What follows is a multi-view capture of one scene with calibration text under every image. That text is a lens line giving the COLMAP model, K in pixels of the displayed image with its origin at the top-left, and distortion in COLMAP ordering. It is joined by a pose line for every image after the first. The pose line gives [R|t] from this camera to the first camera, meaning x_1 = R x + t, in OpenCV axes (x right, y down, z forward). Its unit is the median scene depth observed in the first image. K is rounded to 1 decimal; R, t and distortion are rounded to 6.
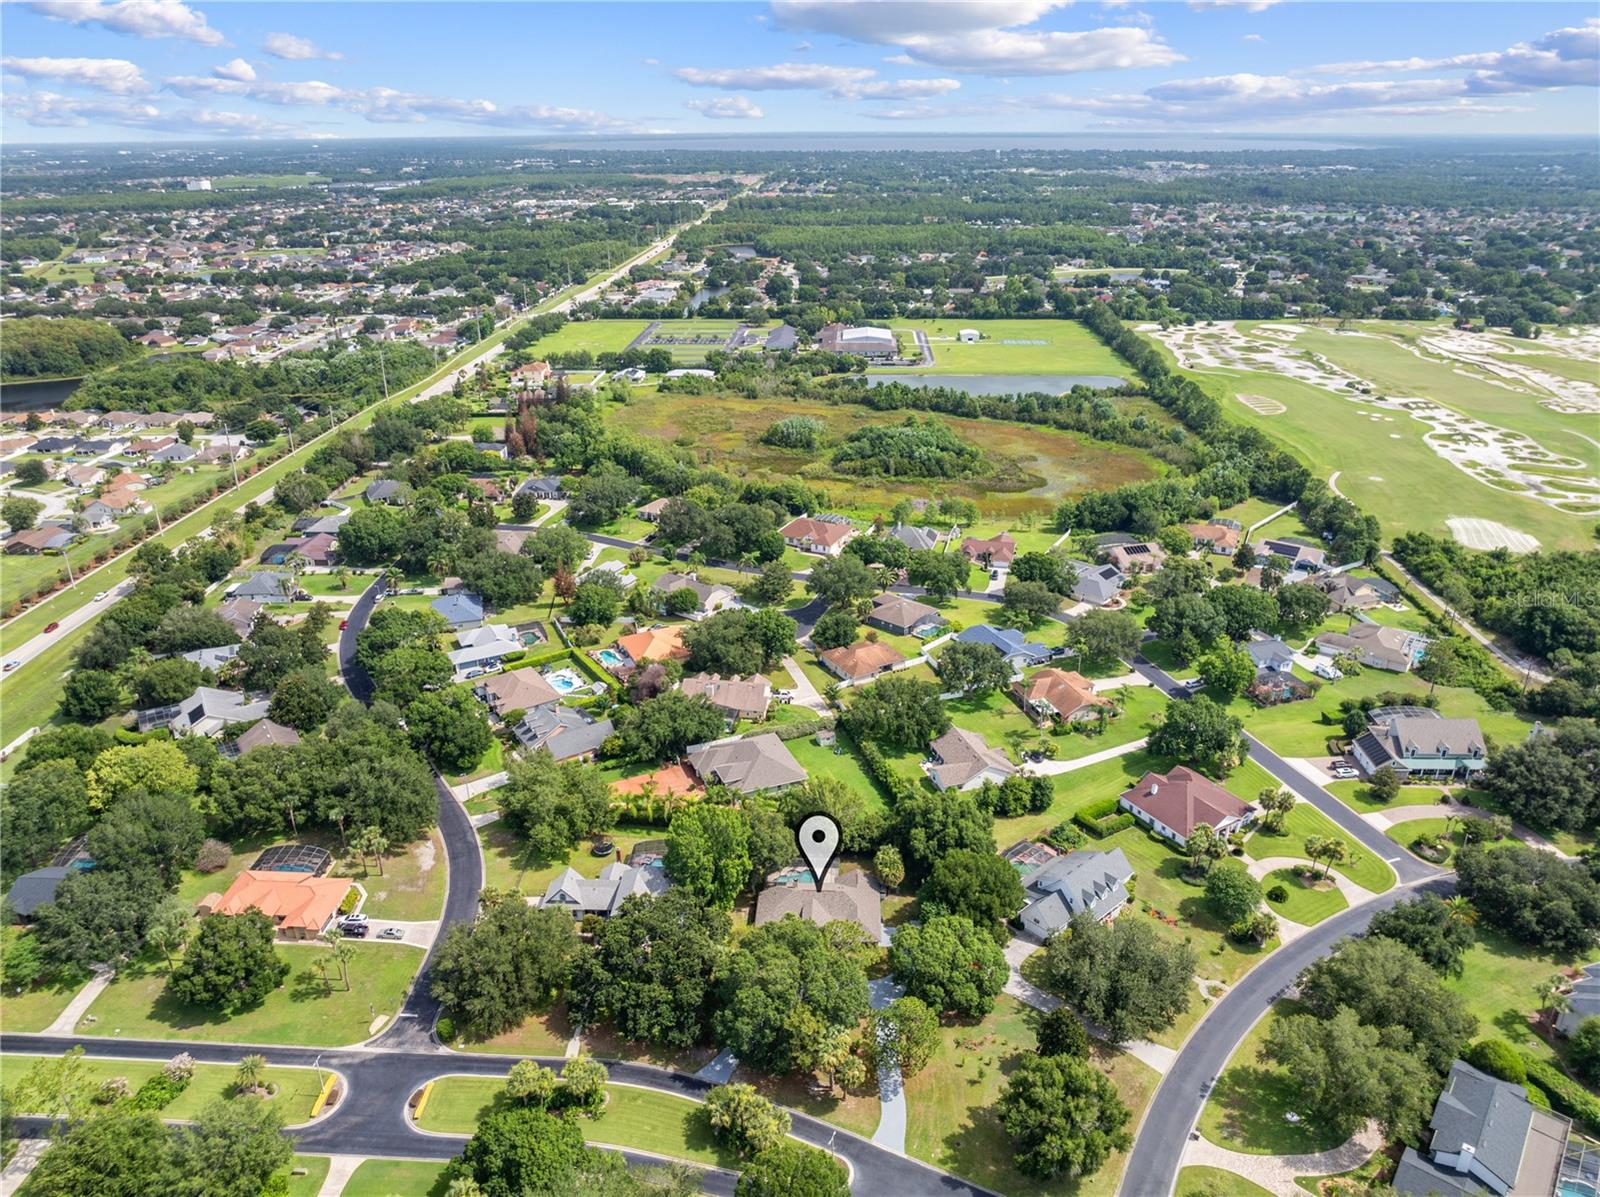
lens RADIAL K [[1118.8, 0, 800.0], [0, 1118.8, 598.5], [0, 0, 1]] dist [-0.019331, -0.046873]
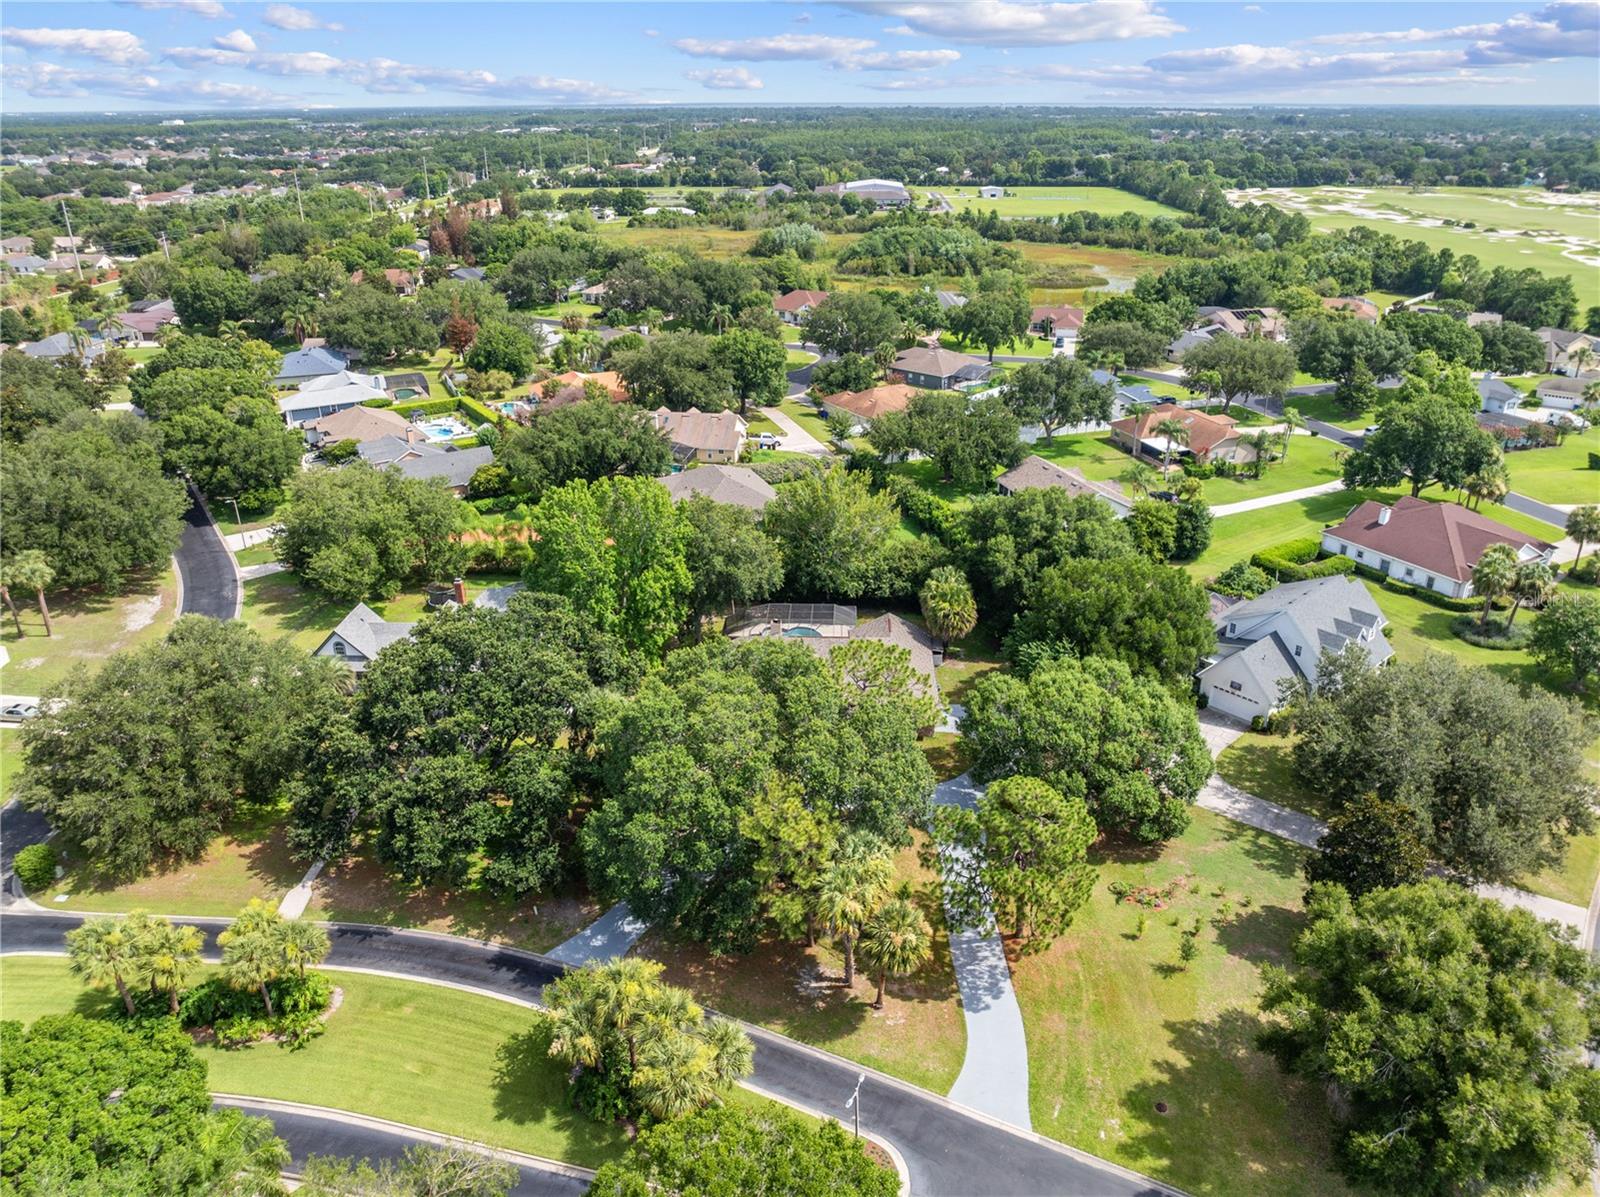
lens RADIAL K [[1122.2, 0, 803.2], [0, 1122.2, 596.6], [0, 0, 1]] dist [-0.036371, 0.003960]
pose [[0.999985, 0.003024, 0.004479, 0.007331], [-0.003114, 0.999792, 0.020142, 0.261634], [-0.004417, -0.020156, 0.999787, 0.526902]]
